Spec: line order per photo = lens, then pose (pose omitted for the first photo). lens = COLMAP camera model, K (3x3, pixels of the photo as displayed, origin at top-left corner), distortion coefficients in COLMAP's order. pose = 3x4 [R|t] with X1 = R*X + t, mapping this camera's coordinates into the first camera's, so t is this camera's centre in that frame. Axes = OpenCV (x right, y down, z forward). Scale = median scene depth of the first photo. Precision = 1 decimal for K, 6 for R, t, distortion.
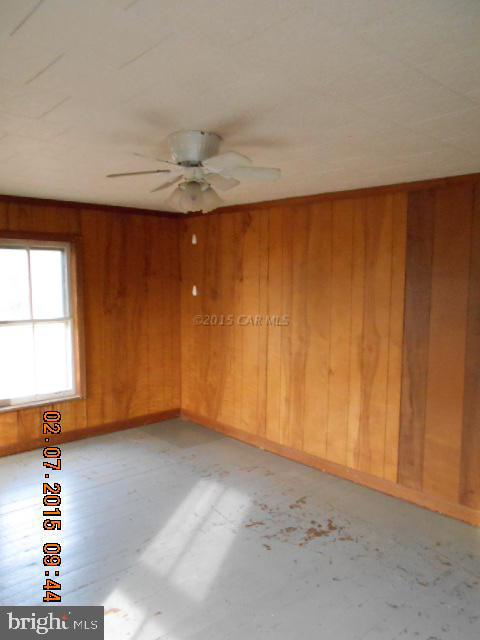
lens RADIAL K [[503.7, 0, 241.7], [0, 503.7, 319.7], [0, 0, 1]] dist [-0.016905, -0.000930]
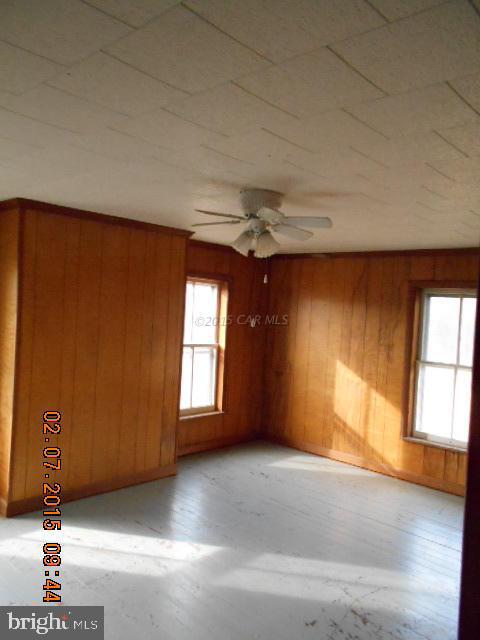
lens RADIAL K [[503.7, 0, 241.6], [0, 503.7, 322.9], [0, 0, 1]] dist [-0.016905, -0.000930]
pose [[0.081268, 0.028174, -0.996294, 0.609299], [-0.144536, 0.989367, 0.016188, -0.041360], [0.986157, 0.142685, 0.084476, 0.500023]]
